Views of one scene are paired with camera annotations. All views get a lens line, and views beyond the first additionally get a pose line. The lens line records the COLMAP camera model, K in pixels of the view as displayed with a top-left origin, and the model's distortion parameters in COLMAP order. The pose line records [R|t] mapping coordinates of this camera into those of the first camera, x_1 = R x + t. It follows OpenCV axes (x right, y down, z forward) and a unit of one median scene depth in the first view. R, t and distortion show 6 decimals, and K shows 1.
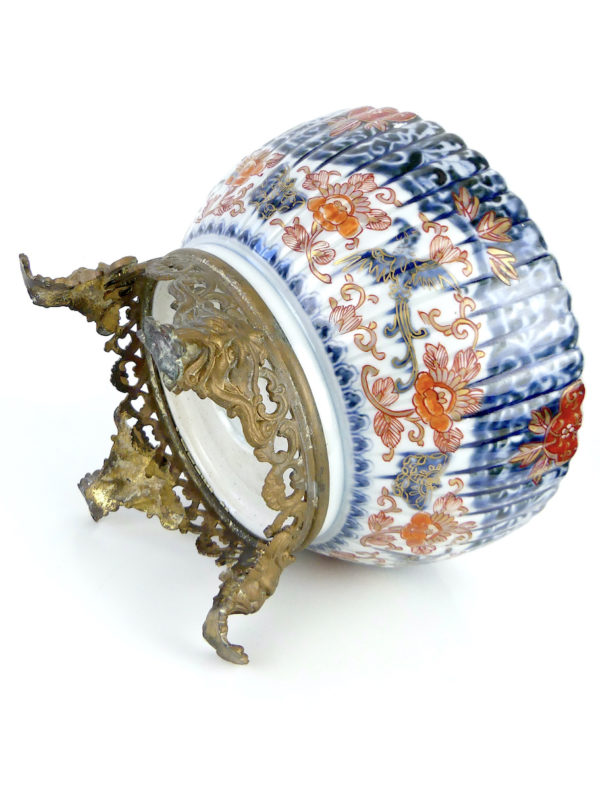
lens RADIAL K [[747.0, 0, 274.0], [0, 747.0, 352.6], [0, 0, 1]] dist [0.004518, 0.001067]
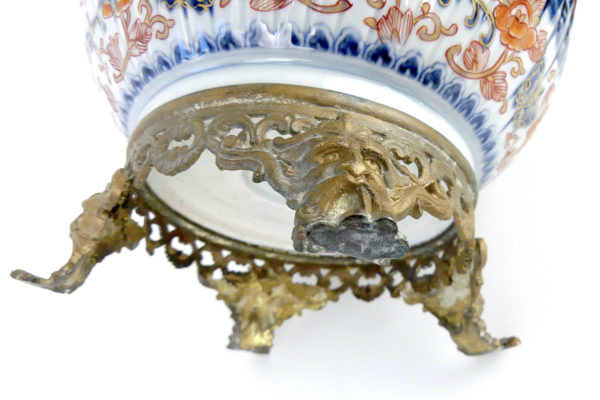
lens RADIAL K [[502.1, 0, 299.4], [0, 502.1, 222.3], [0, 0, 1]] dist [-0.018473, -0.003139]
pose [[0.638809, -0.764177, 0.089198, -0.175056], [0.684177, 0.617273, 0.388427, -0.190231], [-0.351887, -0.187104, 0.917152, 0.490641]]
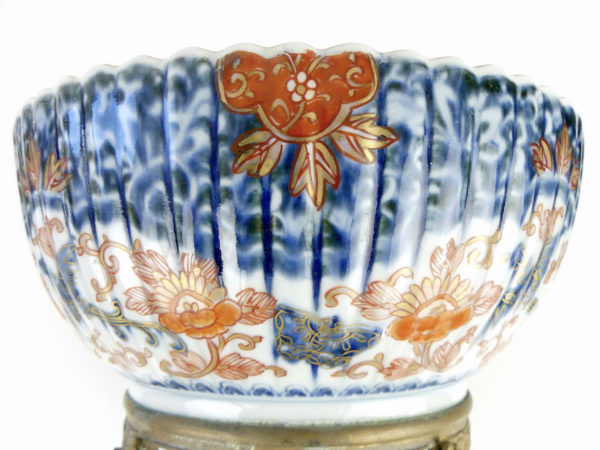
lens RADIAL K [[517.8, 0, 279.7], [0, 517.8, 234.8], [0, 0, 1]] dist [-0.017397, -0.004478]
pose [[0.071006, -0.868570, -0.490453, 0.516913], [0.877636, 0.288073, -0.383104, 0.294962], [0.474039, -0.403236, 0.782743, 0.660137]]
